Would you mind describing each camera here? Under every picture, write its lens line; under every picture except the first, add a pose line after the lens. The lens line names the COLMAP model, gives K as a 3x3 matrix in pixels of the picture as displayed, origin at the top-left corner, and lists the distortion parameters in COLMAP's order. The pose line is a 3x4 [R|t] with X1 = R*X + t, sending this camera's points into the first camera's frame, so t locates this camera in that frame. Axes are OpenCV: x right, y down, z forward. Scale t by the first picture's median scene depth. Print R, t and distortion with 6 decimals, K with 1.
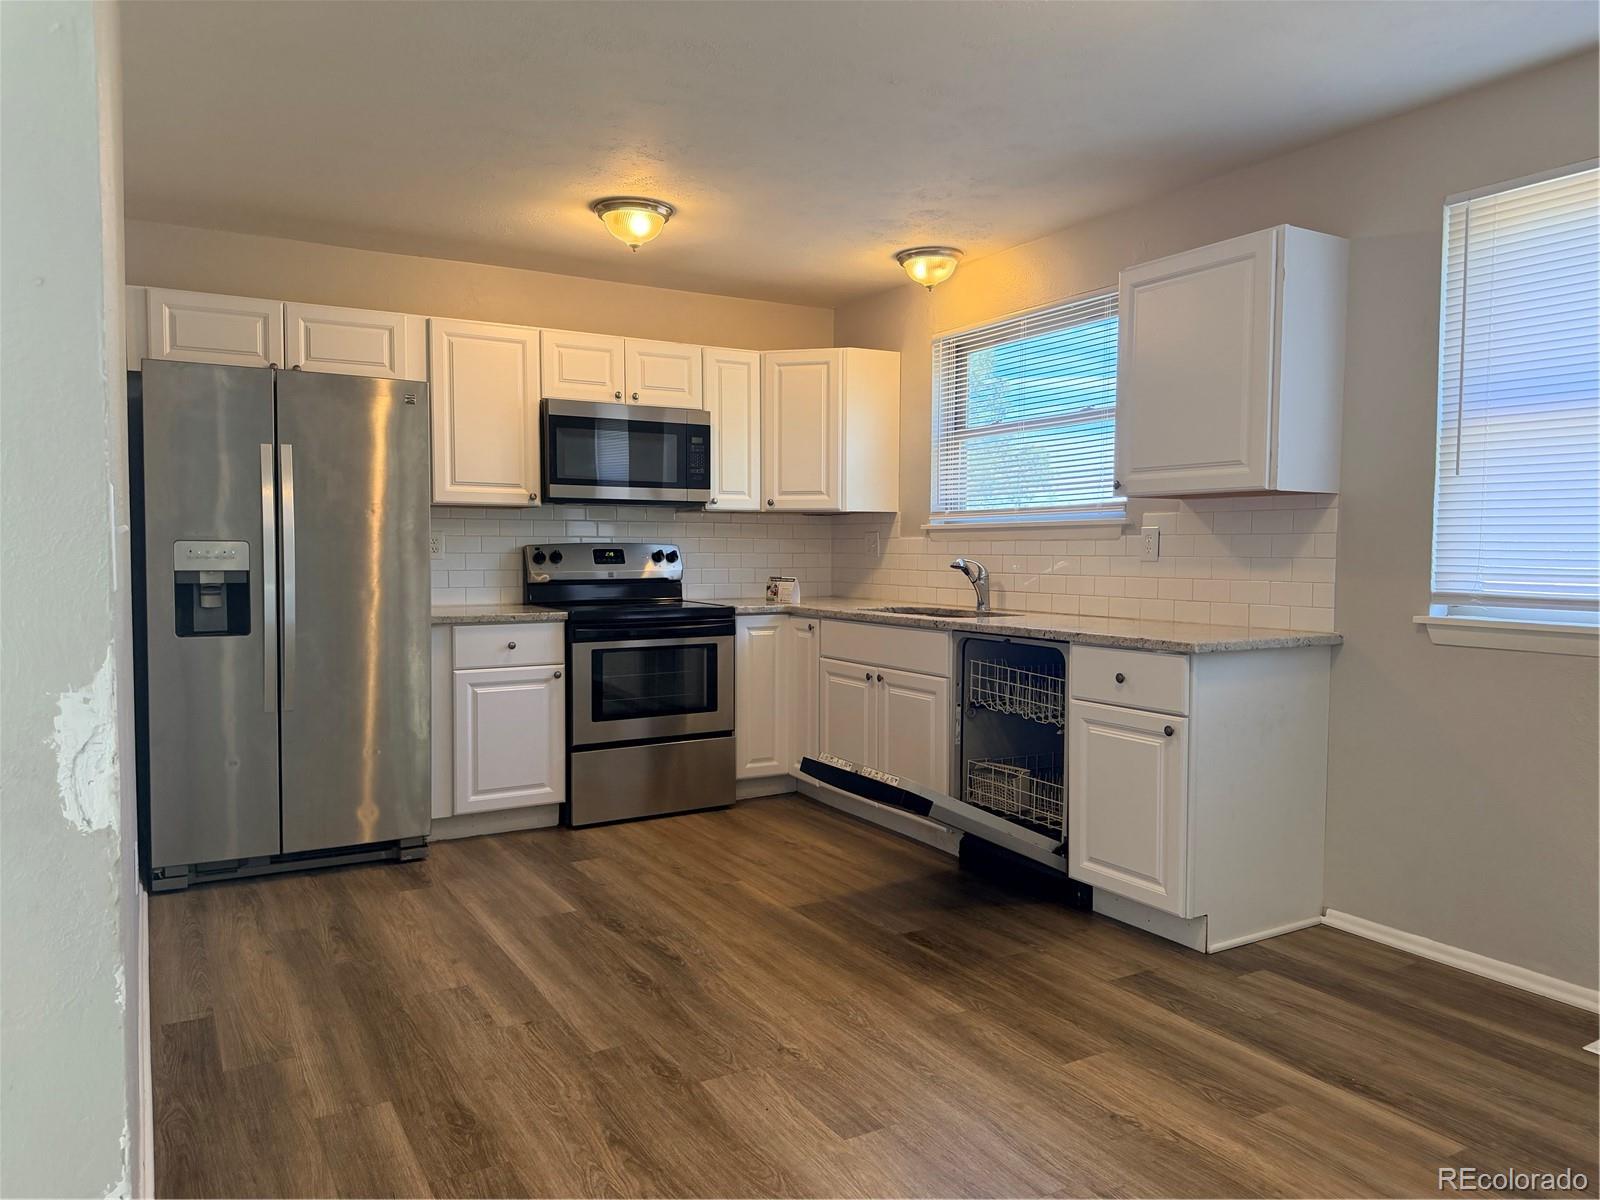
lens RADIAL K [[1140.4, 0, 802.5], [0, 1140.4, 613.6], [0, 0, 1]] dist [0.046735, -0.051800]
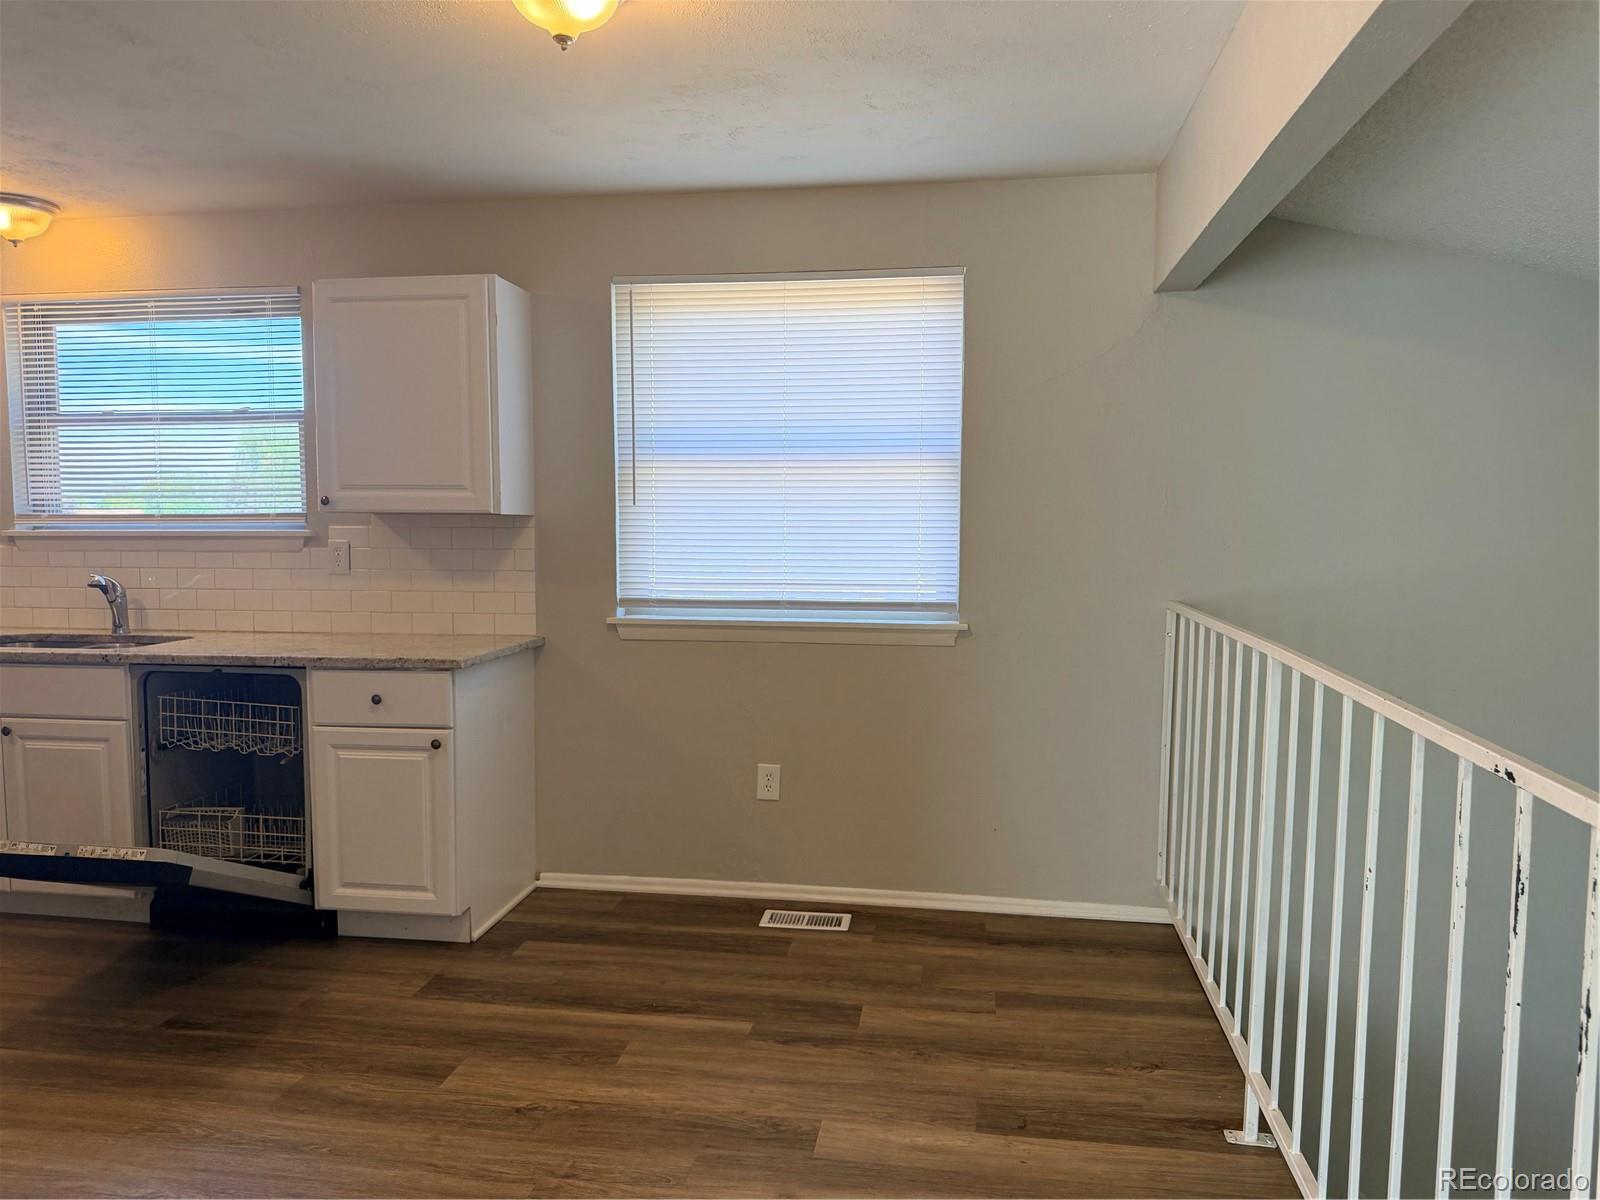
lens RADIAL K [[1140.4, 0, 806.0], [0, 1140.4, 607.1], [0, 0, 1]] dist [0.046735, -0.051800]
pose [[0.630655, -0.066644, 0.773196, -0.228569], [0.046584, 0.997760, 0.048003, -0.049022], [-0.774664, 0.005745, 0.632347, 0.058721]]
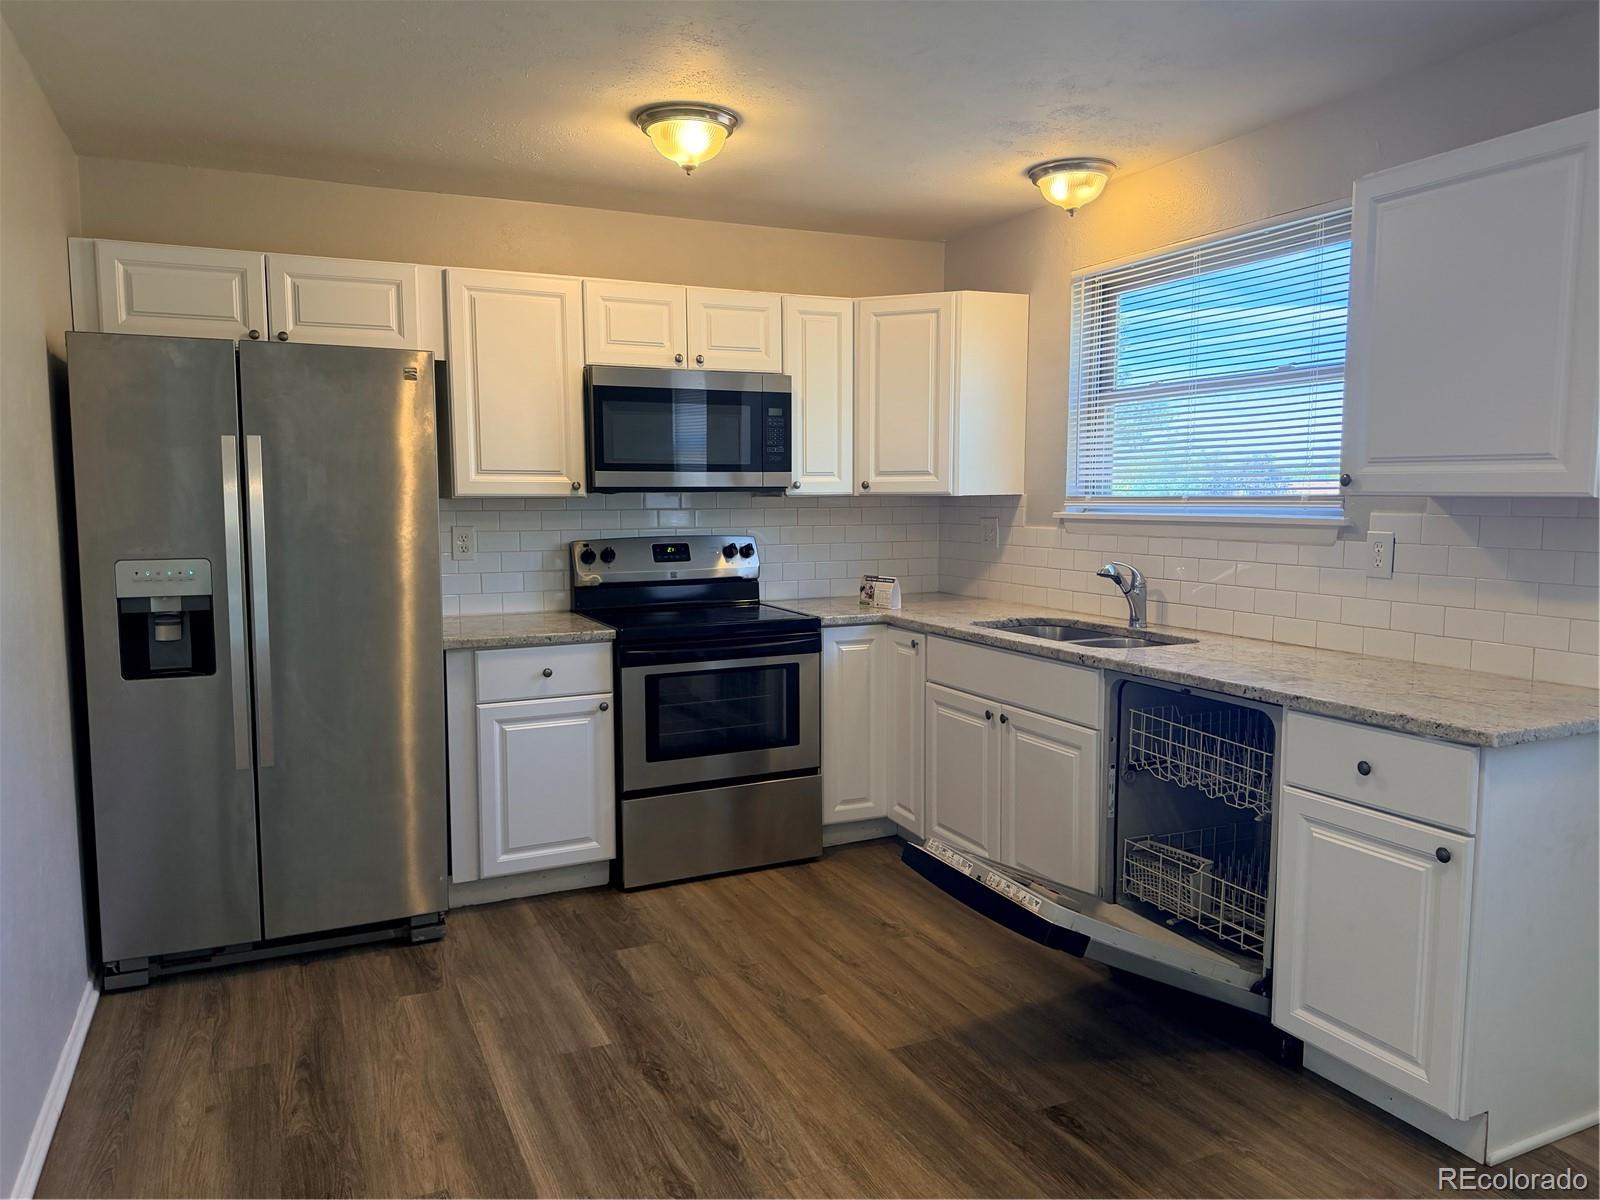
lens RADIAL K [[1140.4, 0, 794.5], [0, 1140.4, 607.8], [0, 0, 1]] dist [0.046735, -0.051800]
pose [[0.995610, 0.003560, -0.093531, -0.002681], [0.000808, 0.998913, 0.046613, -0.065184], [0.093595, -0.046484, 0.994525, 0.240217]]
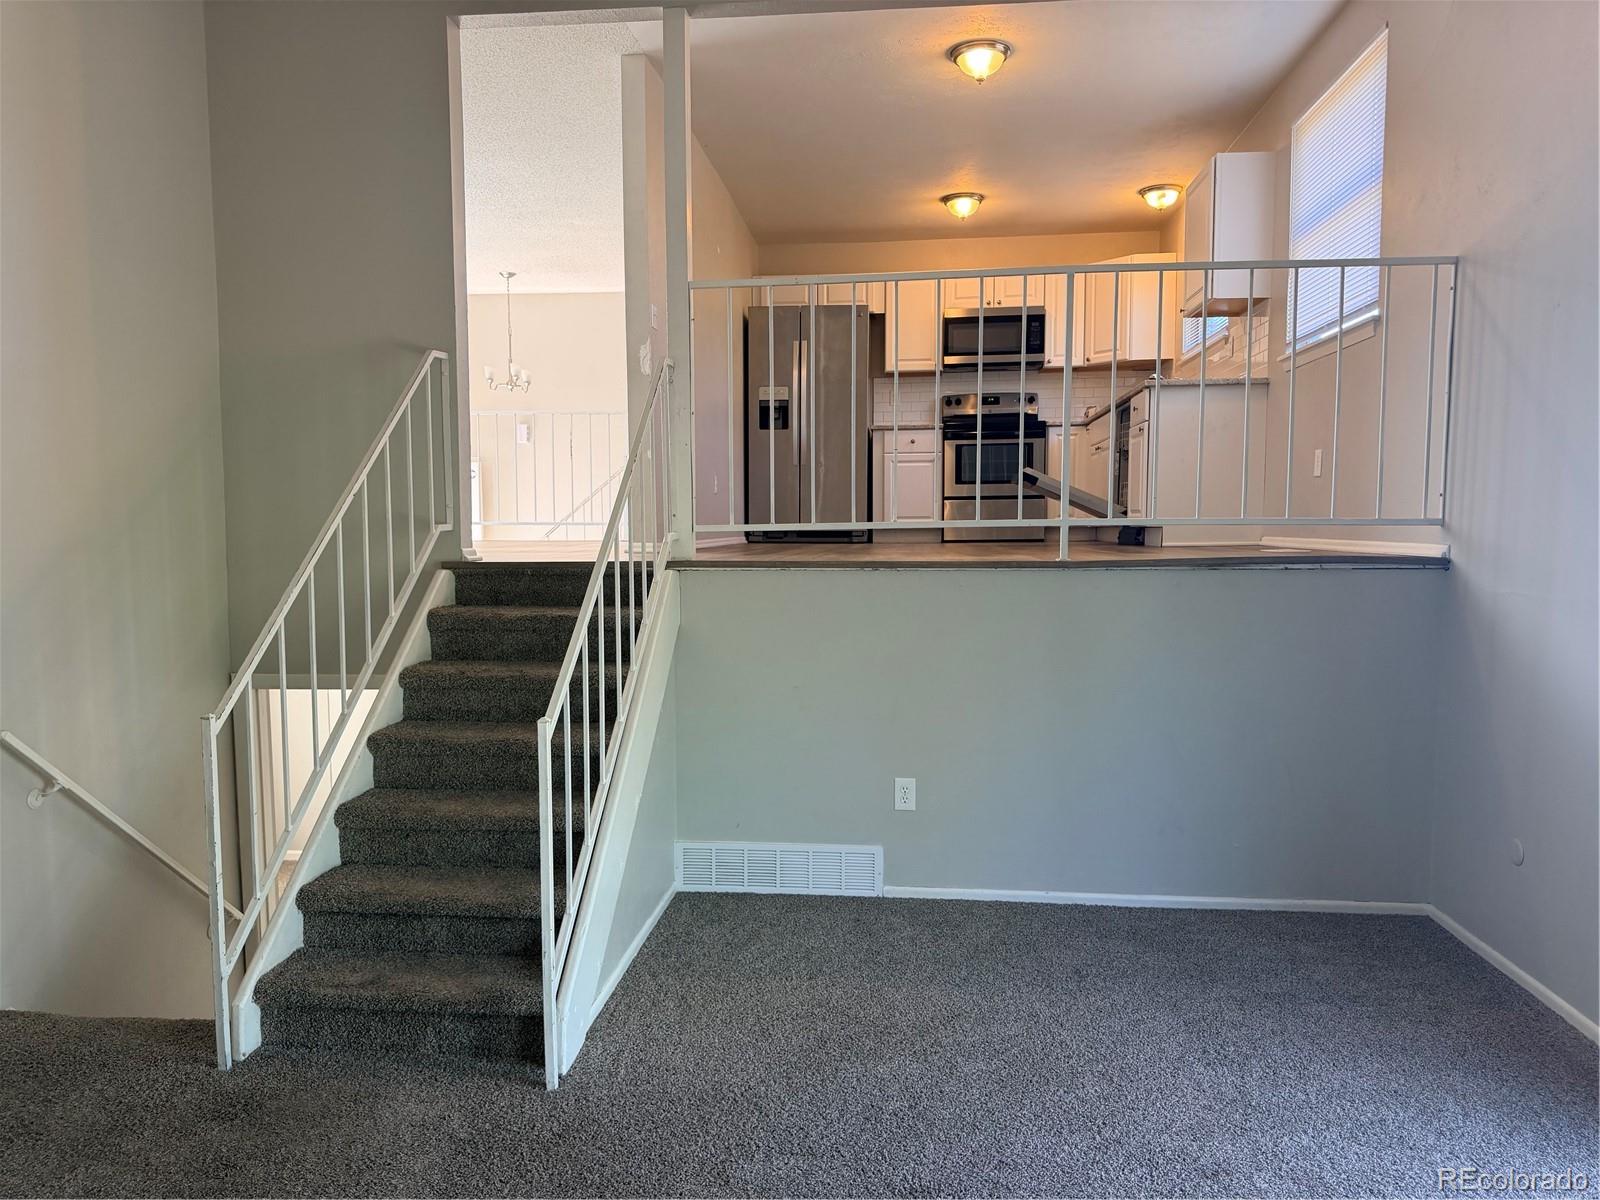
lens RADIAL K [[1140.4, 0, 792.0], [0, 1140.4, 635.4], [0, 0, 1]] dist [0.046735, -0.051800]
pose [[0.802693, 0.051270, -0.594184, 0.849807], [-0.026607, 0.998385, 0.050203, 0.303295], [0.595798, -0.024488, 0.802761, -0.767358]]
